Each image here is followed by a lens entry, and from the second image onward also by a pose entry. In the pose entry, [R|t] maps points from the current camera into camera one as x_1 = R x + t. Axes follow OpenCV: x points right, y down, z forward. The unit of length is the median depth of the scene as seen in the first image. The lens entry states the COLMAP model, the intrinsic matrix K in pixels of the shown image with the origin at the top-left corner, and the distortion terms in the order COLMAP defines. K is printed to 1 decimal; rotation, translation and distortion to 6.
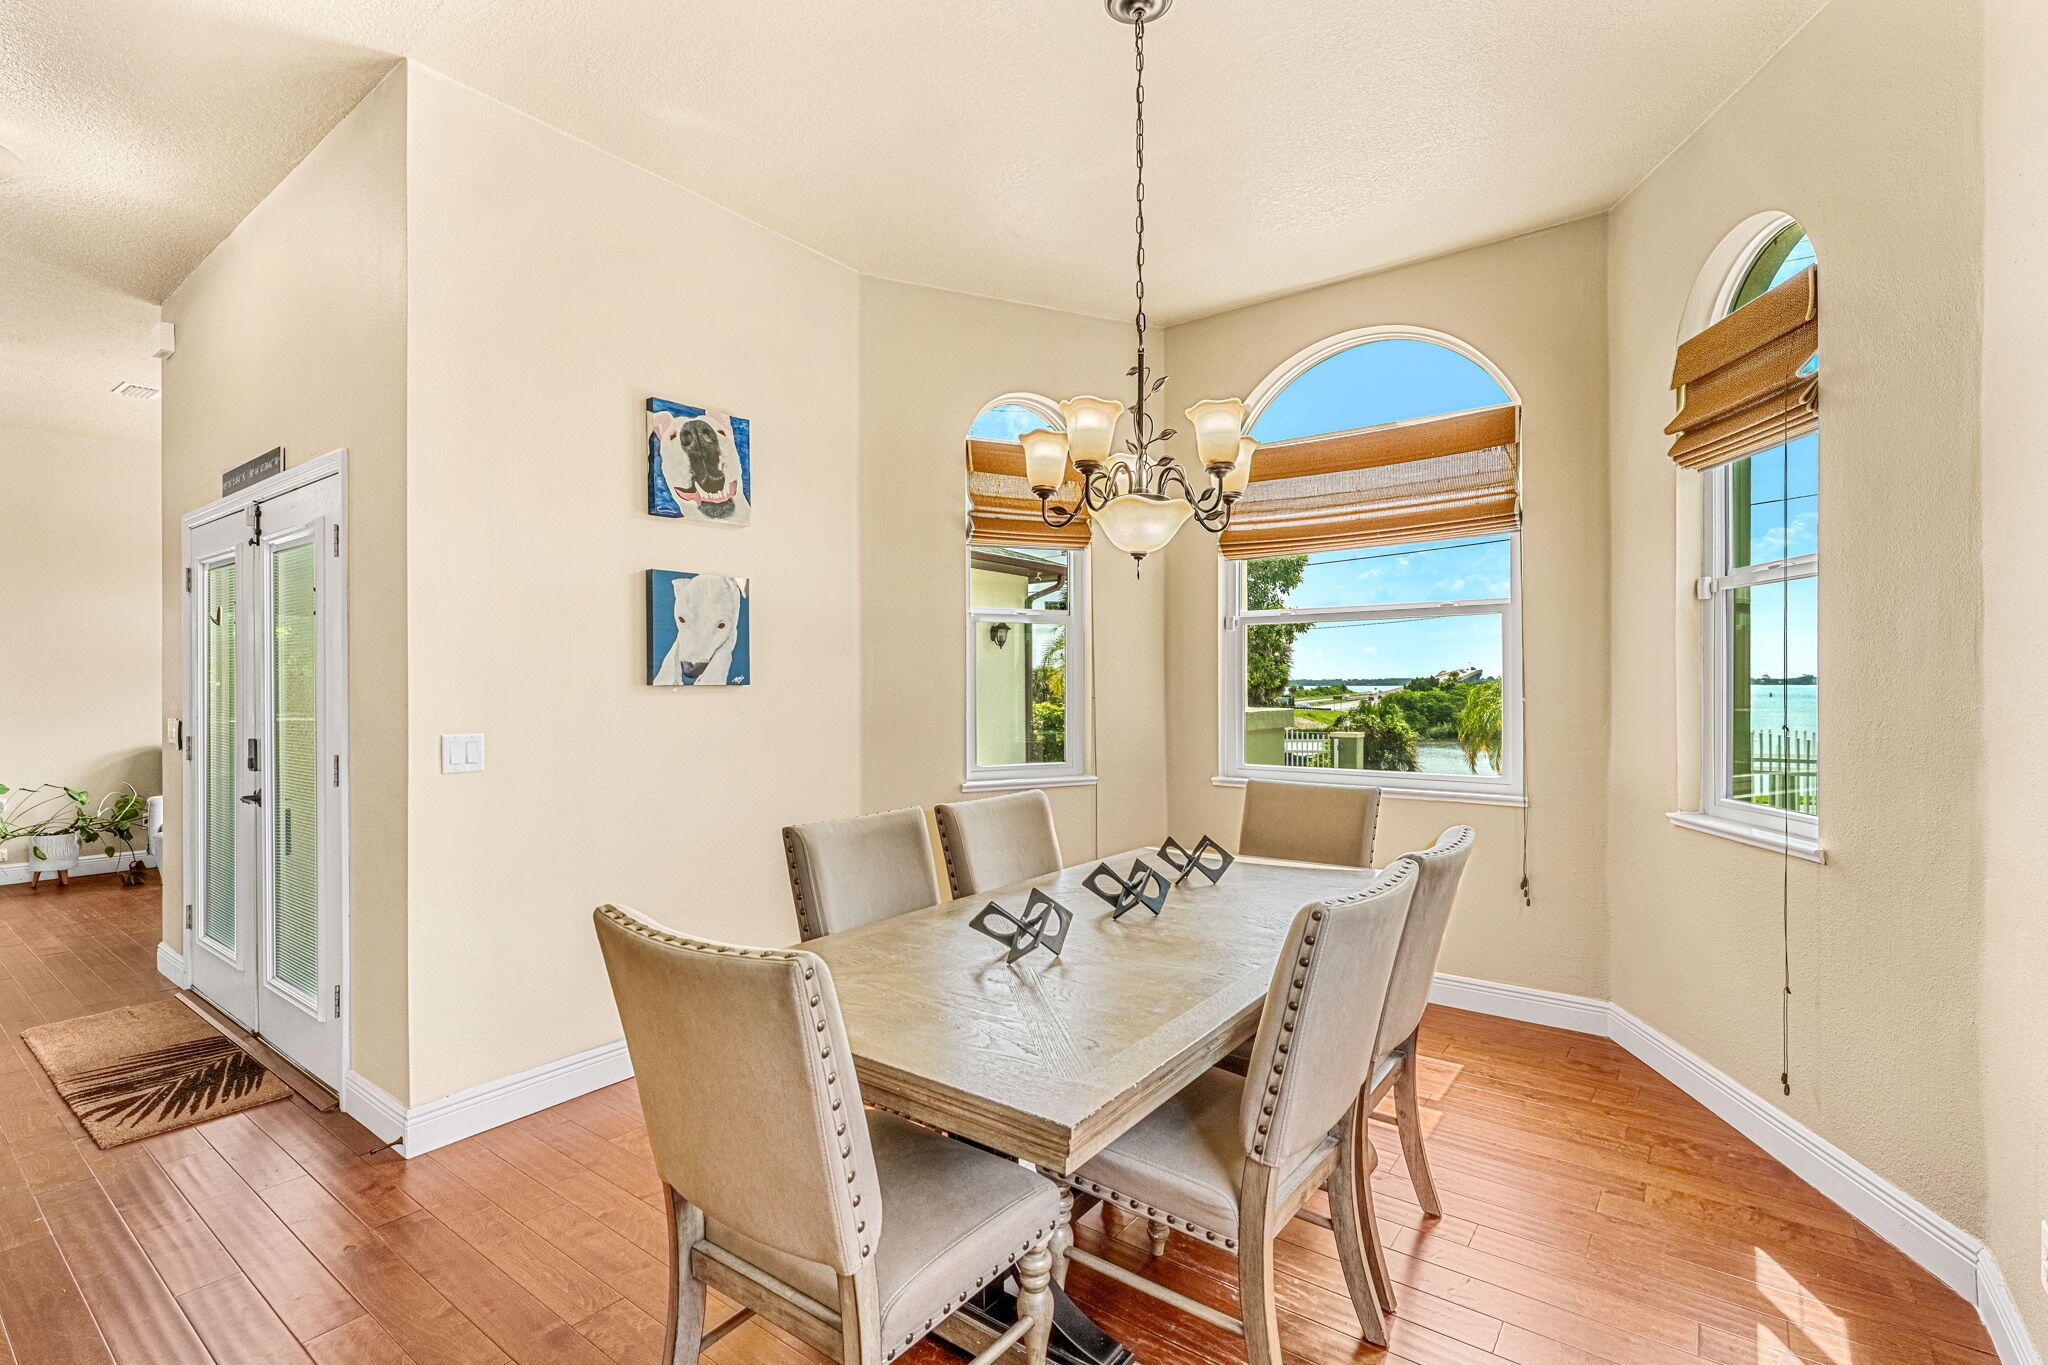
lens RADIAL K [[950.9, 0, 1022.8], [0, 950.9, 685.3], [0, 0, 1]] dist [-0.001805, -0.000823]
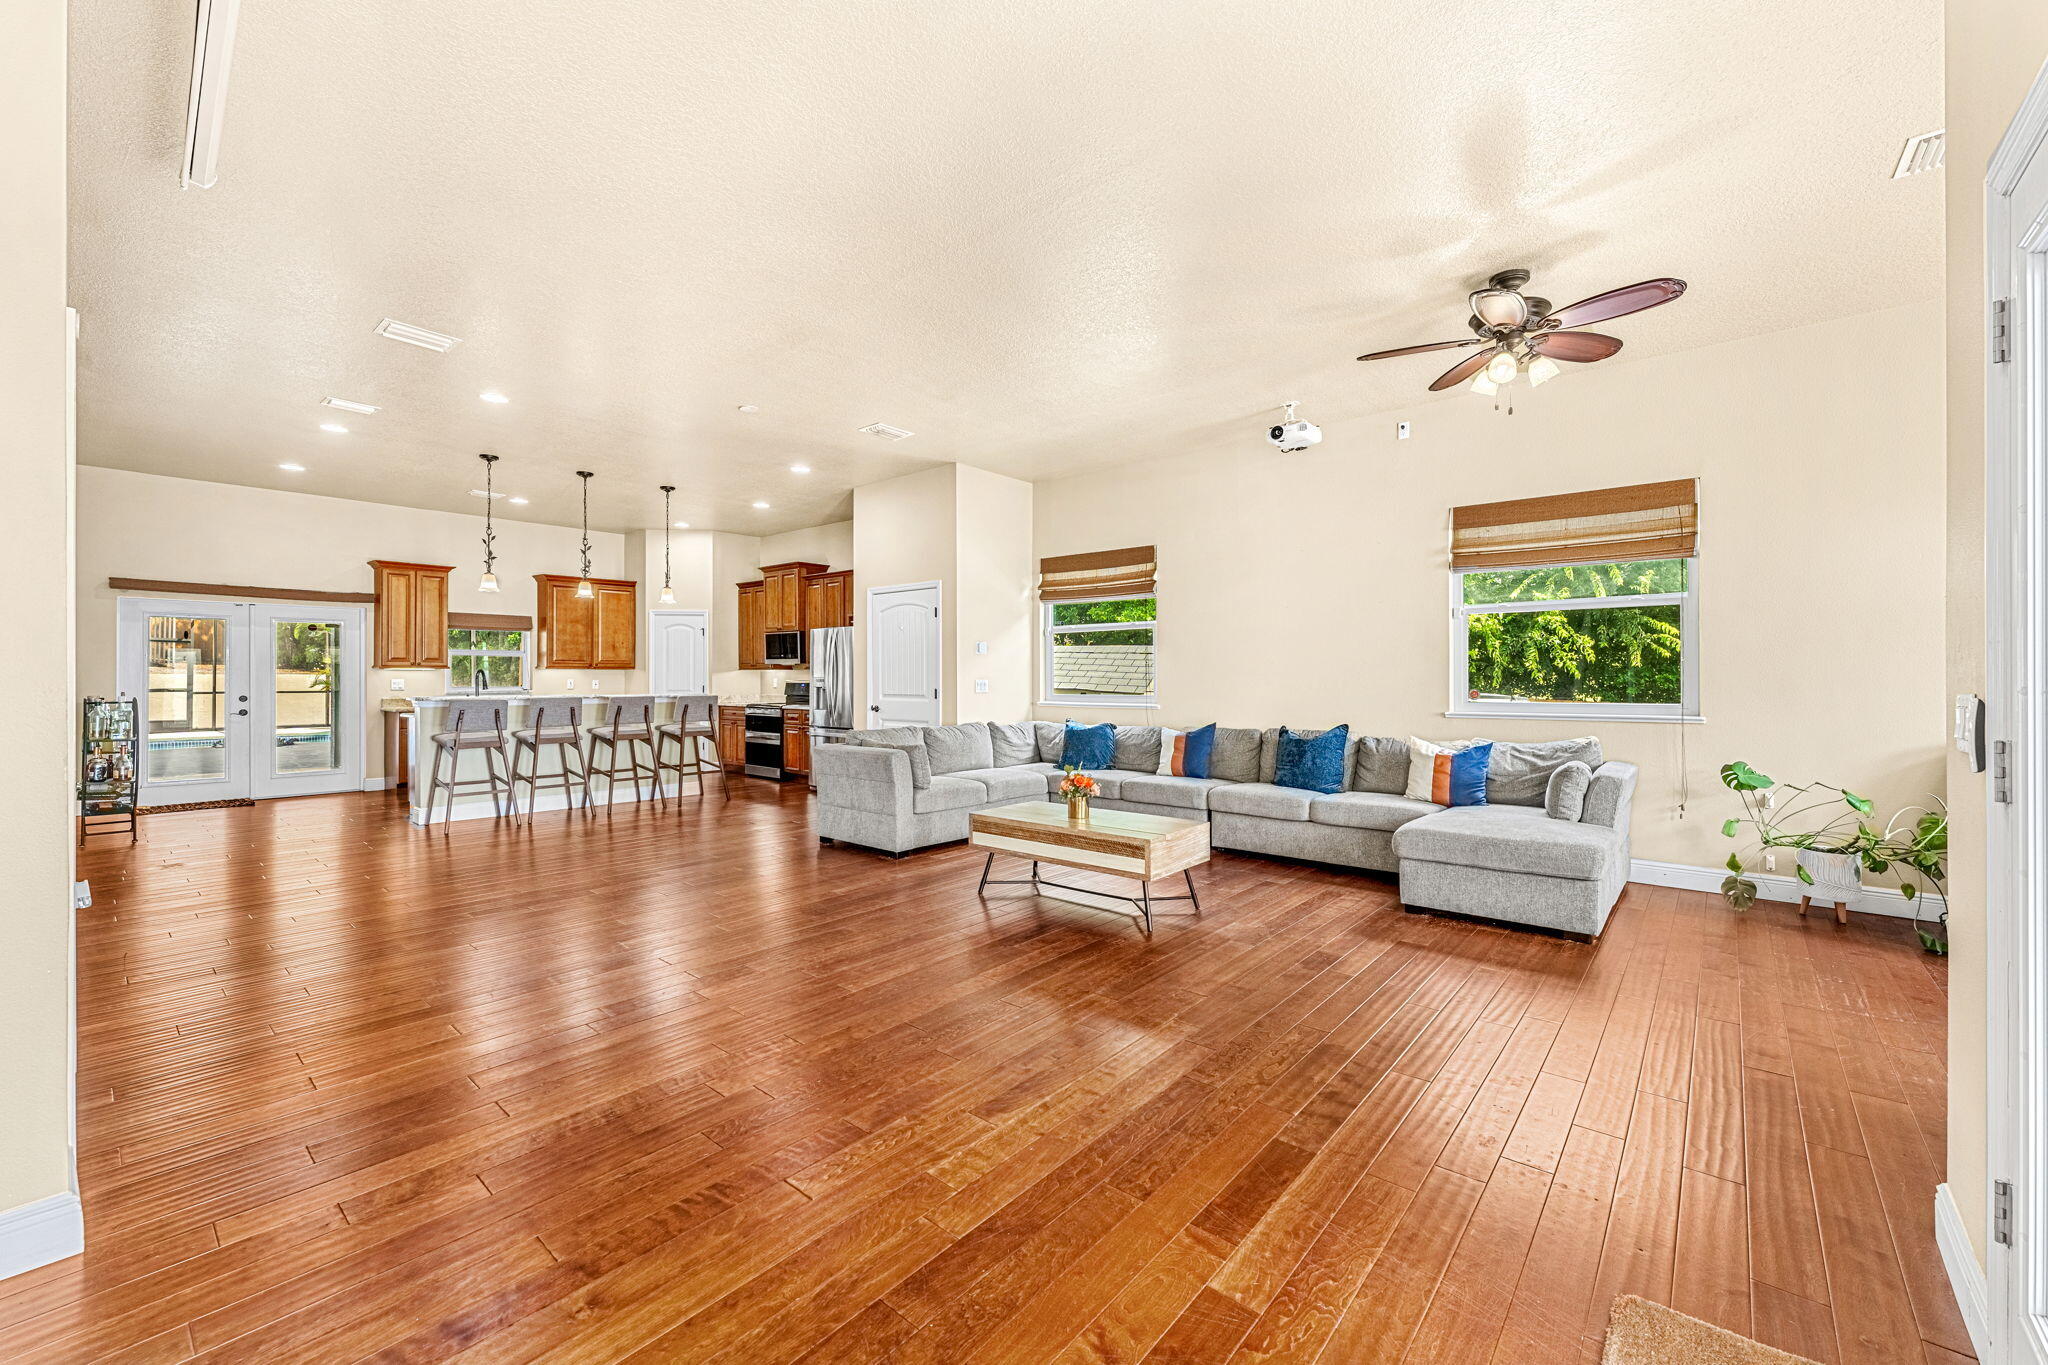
lens RADIAL K [[817.8, 0, 1024.3], [0, 817.8, 681.4], [0, 0, 1]] dist [0.000280, -0.000118]
pose [[-0.059688, 0.007764, -0.998187, -0.340220], [0.001099, 0.999970, 0.007712, 0.017252], [0.998216, -0.000636, -0.059695, 0.405643]]
